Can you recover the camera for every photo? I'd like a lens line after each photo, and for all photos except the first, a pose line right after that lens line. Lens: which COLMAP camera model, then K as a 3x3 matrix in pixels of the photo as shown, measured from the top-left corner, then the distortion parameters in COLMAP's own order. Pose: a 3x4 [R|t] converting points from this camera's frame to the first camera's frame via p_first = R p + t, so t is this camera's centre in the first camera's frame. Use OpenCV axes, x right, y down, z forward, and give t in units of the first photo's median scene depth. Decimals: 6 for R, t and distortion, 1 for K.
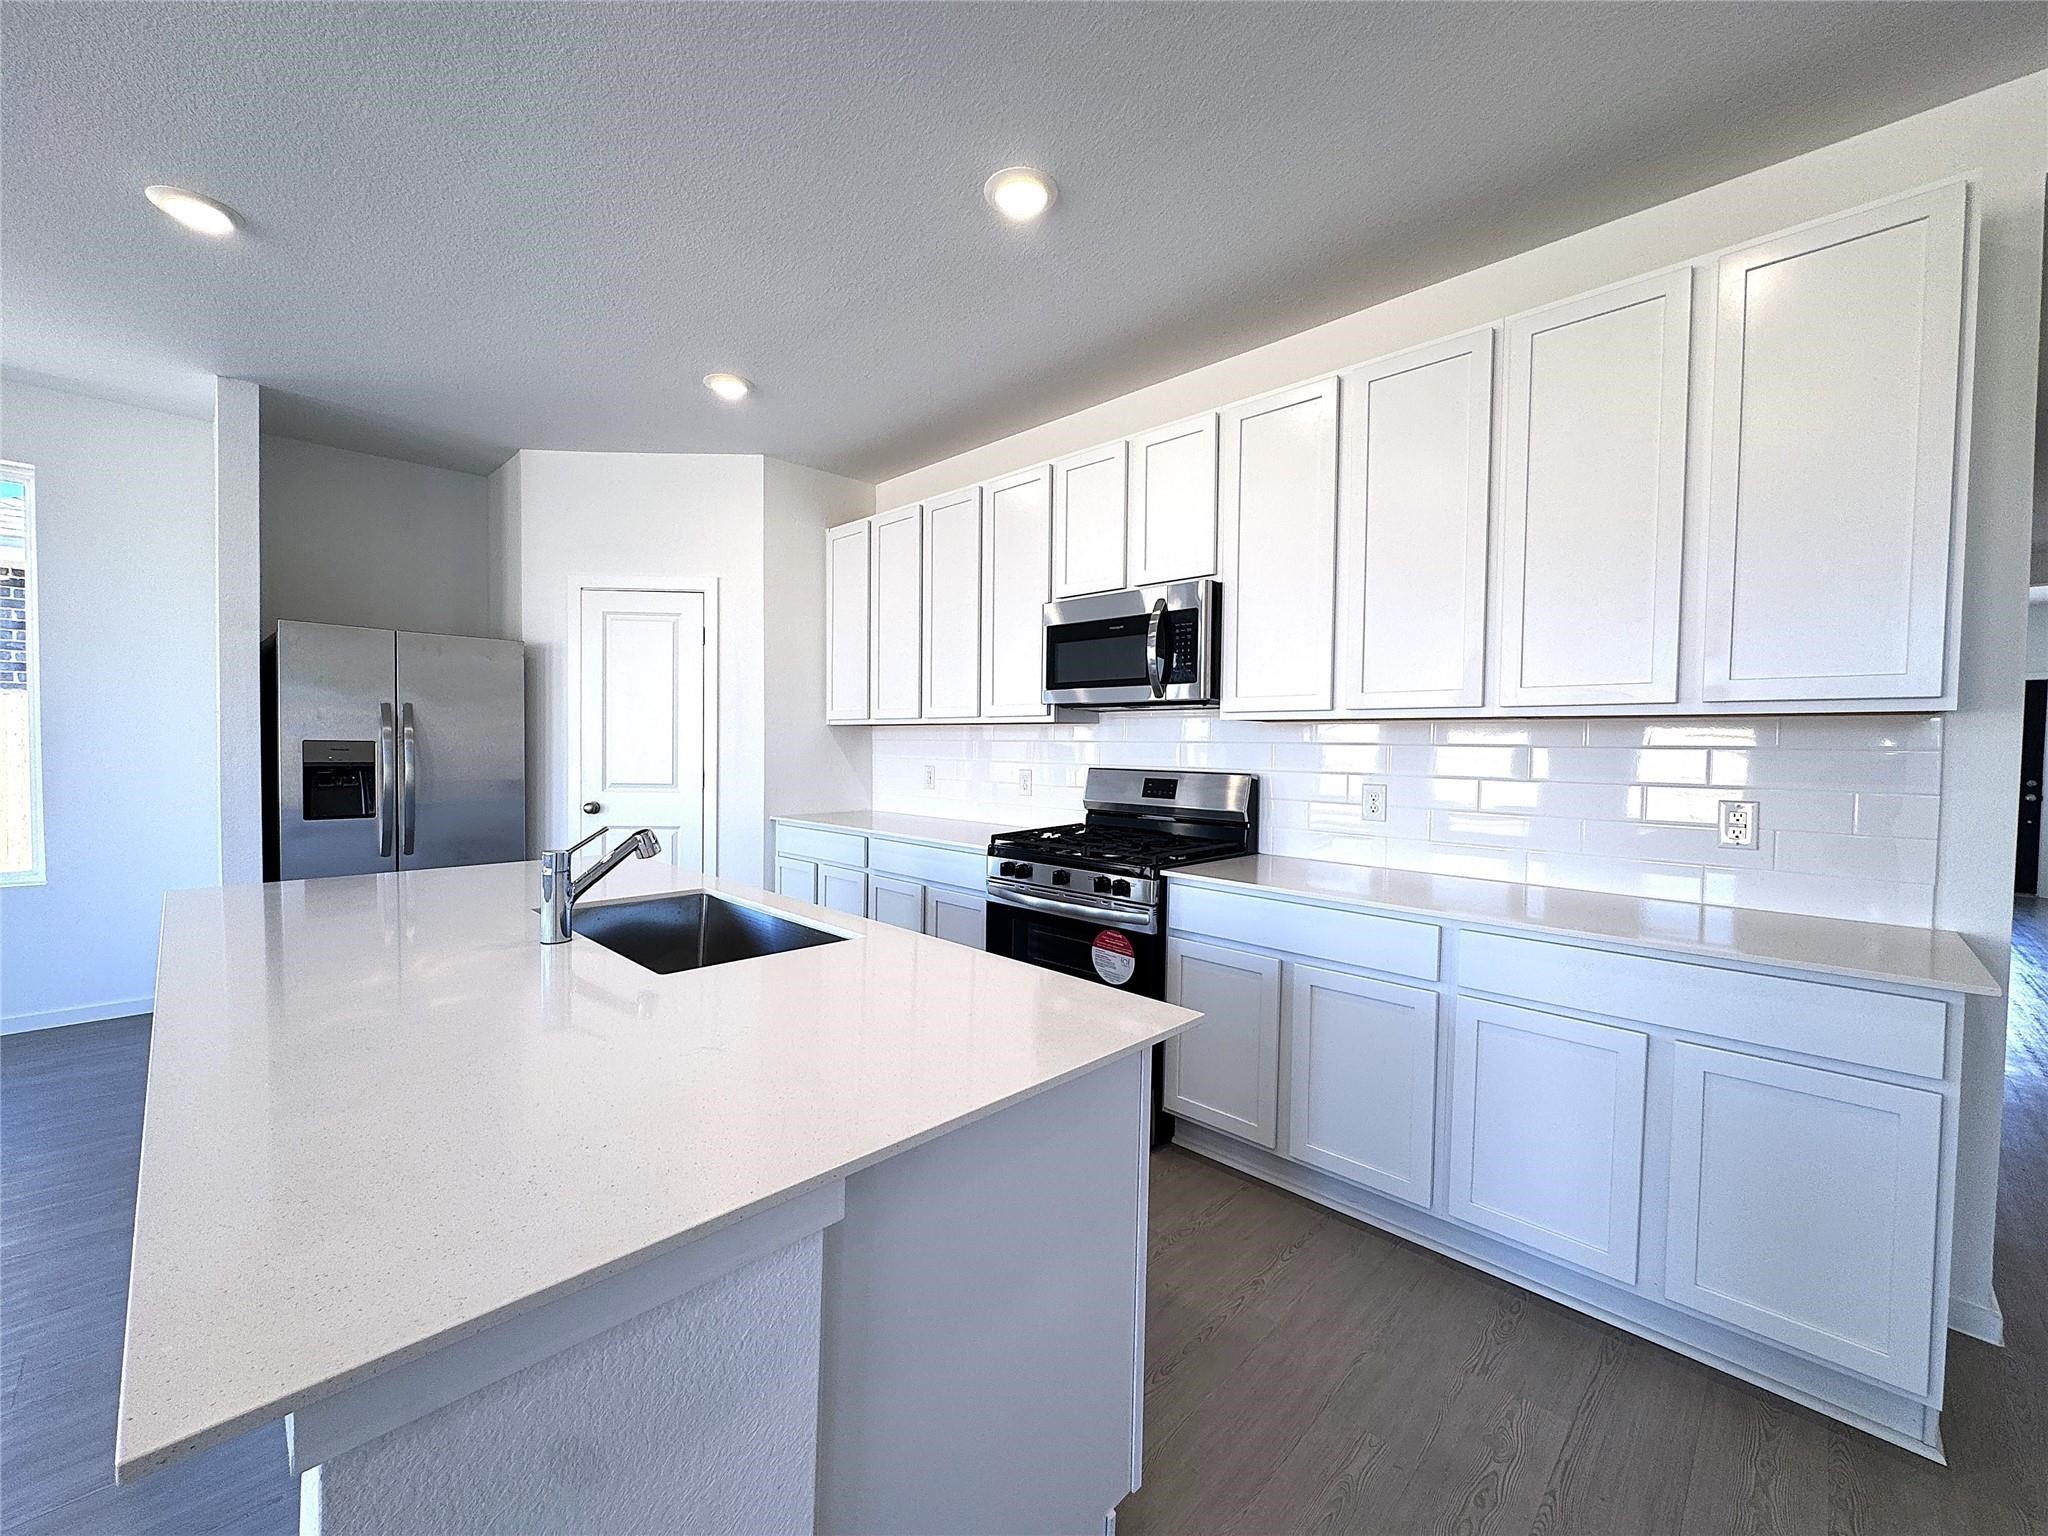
lens RADIAL K [[822.2, 0, 1024.8], [0, 822.2, 766.7], [0, 0, 1]] dist [-0.001863, 0.000063]
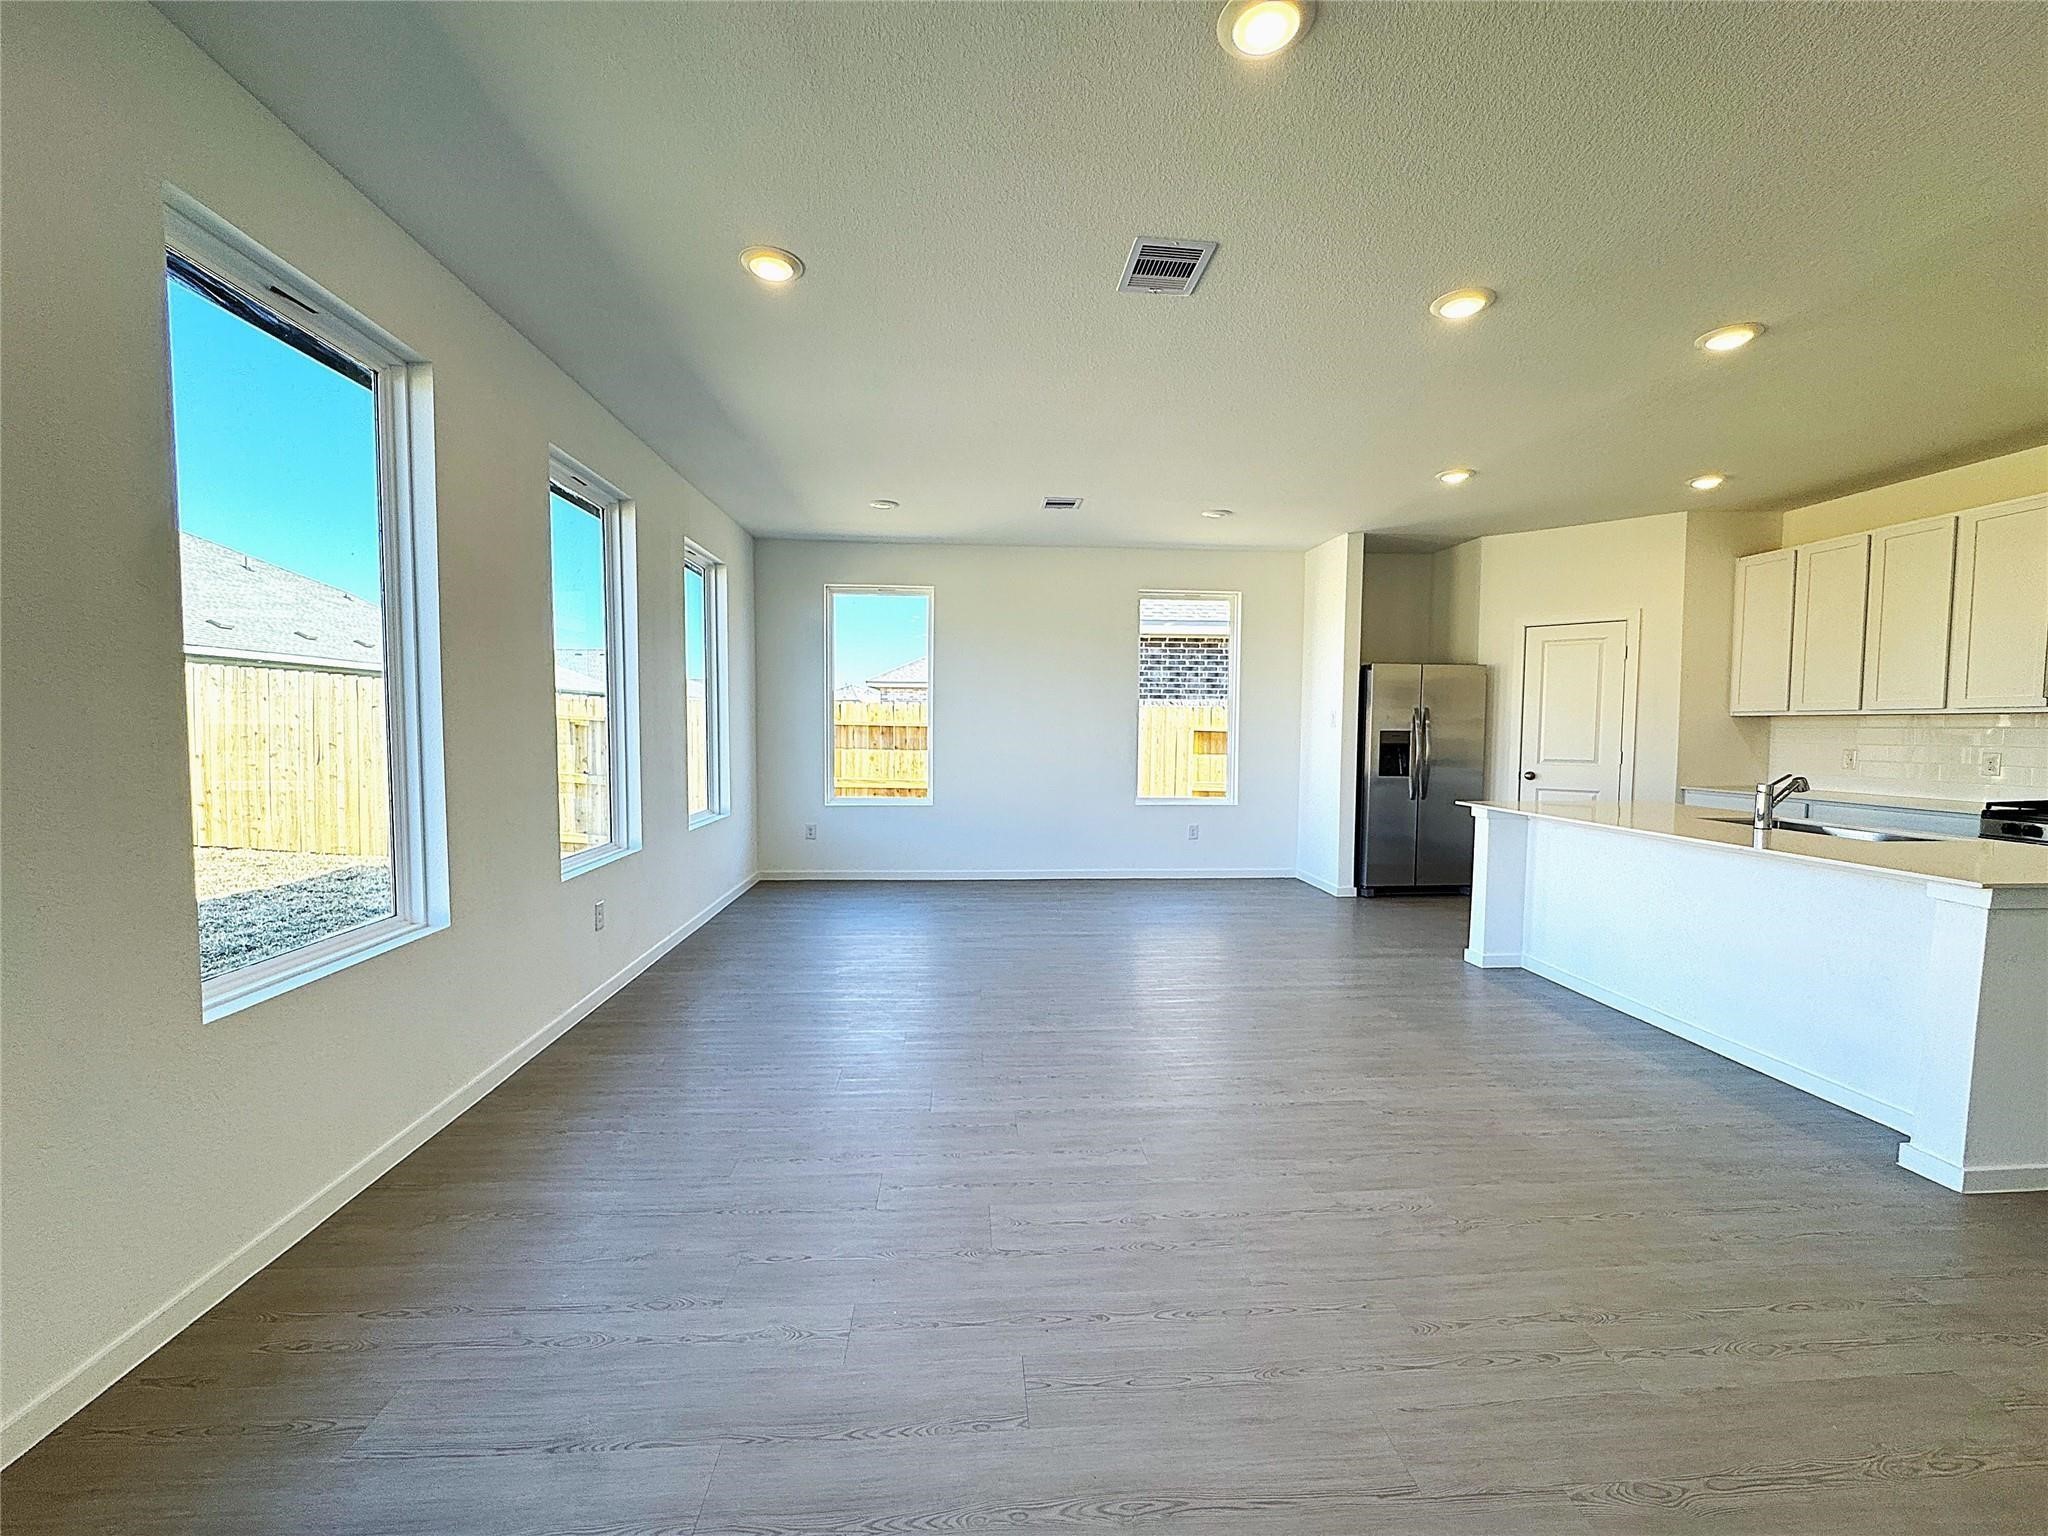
lens RADIAL K [[822.2, 0, 1015.2], [0, 822.2, 761.2], [0, 0, 1]] dist [-0.001863, 0.000063]
pose [[0.733190, 0.020875, -0.679703, -0.229635], [-0.019671, 0.999762, 0.009485, 0.030482], [0.679739, 0.006417, 0.733426, -0.776724]]
